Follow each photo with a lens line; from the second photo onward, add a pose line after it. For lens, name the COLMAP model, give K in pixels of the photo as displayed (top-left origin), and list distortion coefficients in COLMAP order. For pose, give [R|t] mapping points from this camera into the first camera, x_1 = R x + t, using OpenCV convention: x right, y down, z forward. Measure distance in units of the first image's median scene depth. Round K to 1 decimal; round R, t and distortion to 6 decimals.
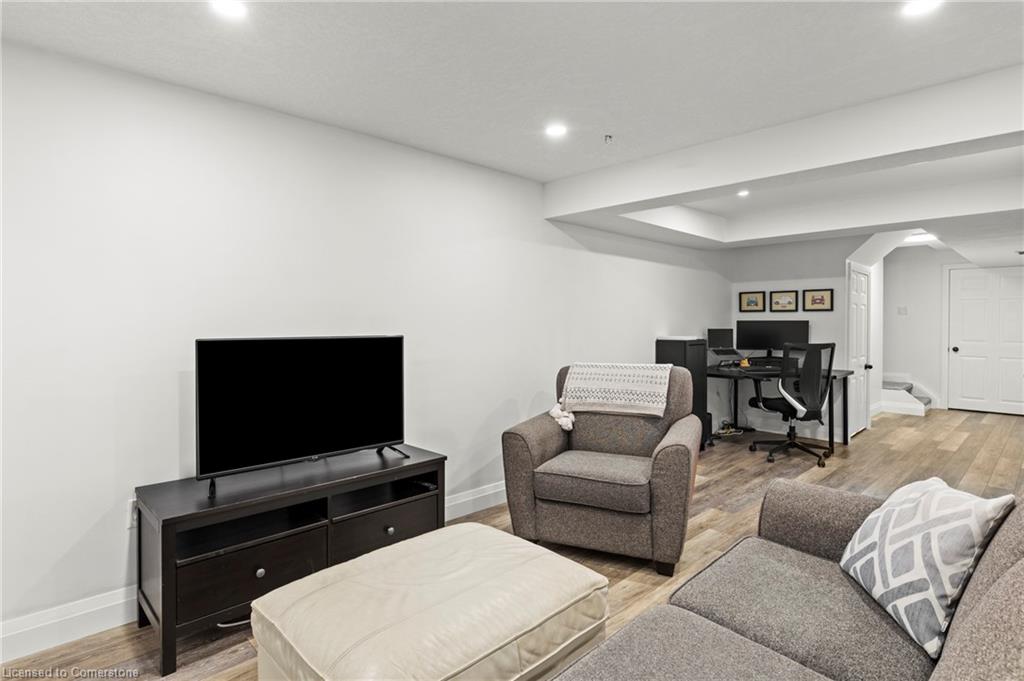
lens RADIAL K [[530.9, 0, 502.1], [0, 530.9, 328.1], [0, 0, 1]] dist [-0.005907, 0.000989]
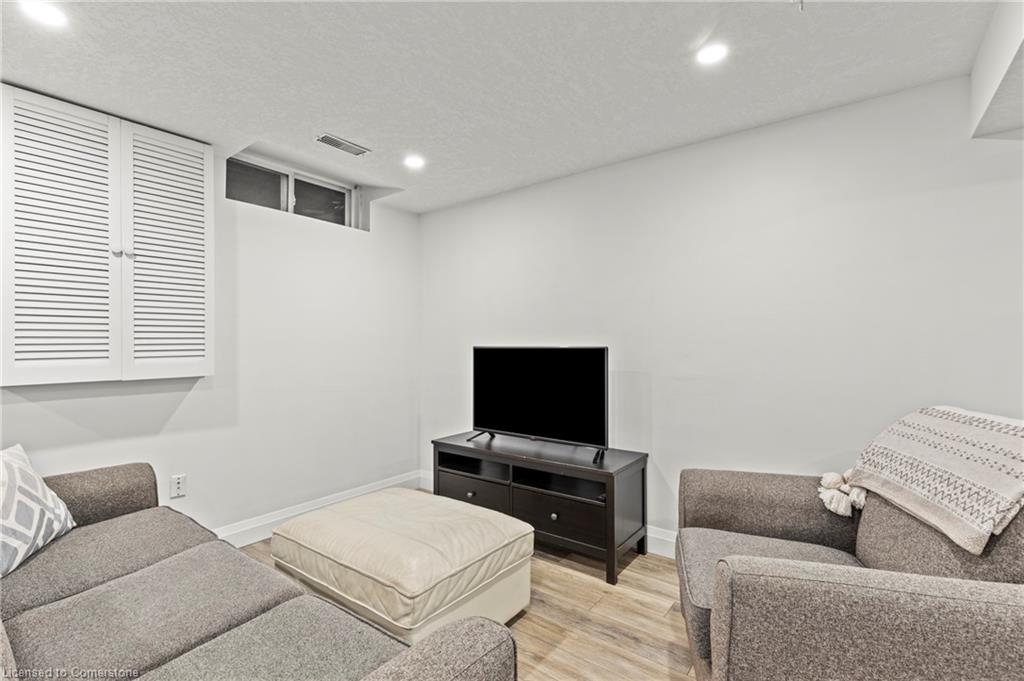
lens RADIAL K [[466.3, 0, 509.3], [0, 466.3, 340.2], [0, 0, 1]] dist [0.009978, -0.004291]
pose [[0.151563, -0.005940, -0.988430, 0.390279], [-0.004857, 0.999965, -0.006754, 0.004002], [0.988436, 0.005825, 0.151529, 0.376594]]
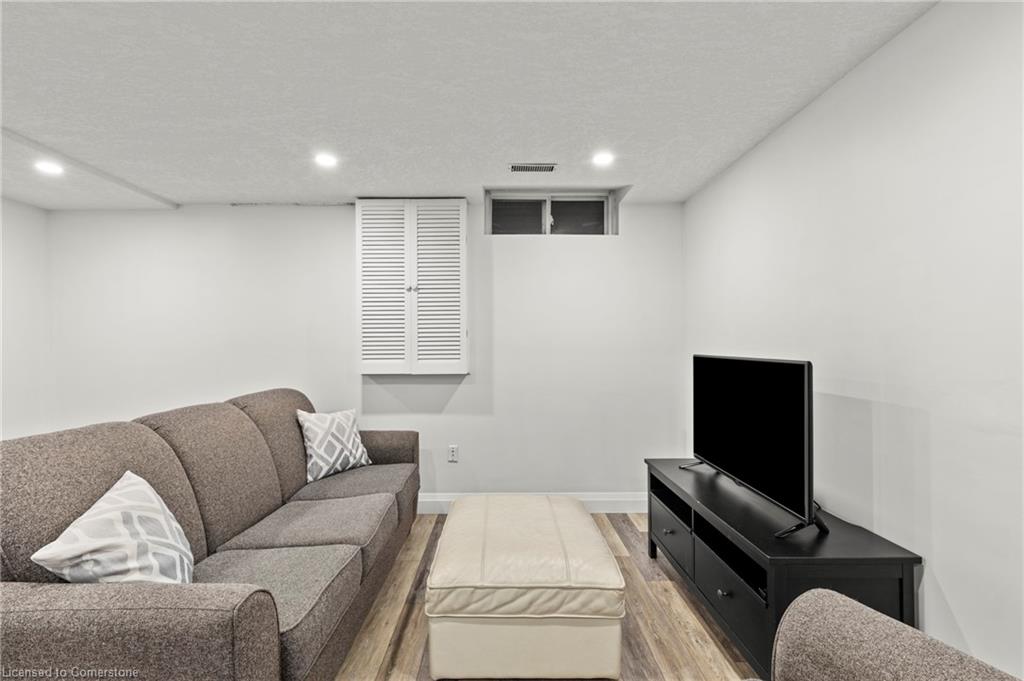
lens RADIAL K [[477.6, 0, 510.3], [0, 477.6, 336.9], [0, 0, 1]] dist [0.009391, -0.000862]
pose [[-0.700261, -0.007006, -0.713852, 0.281414], [-0.002584, 0.999970, -0.007280, -0.006867], [0.713882, -0.003253, -0.700258, 0.646946]]
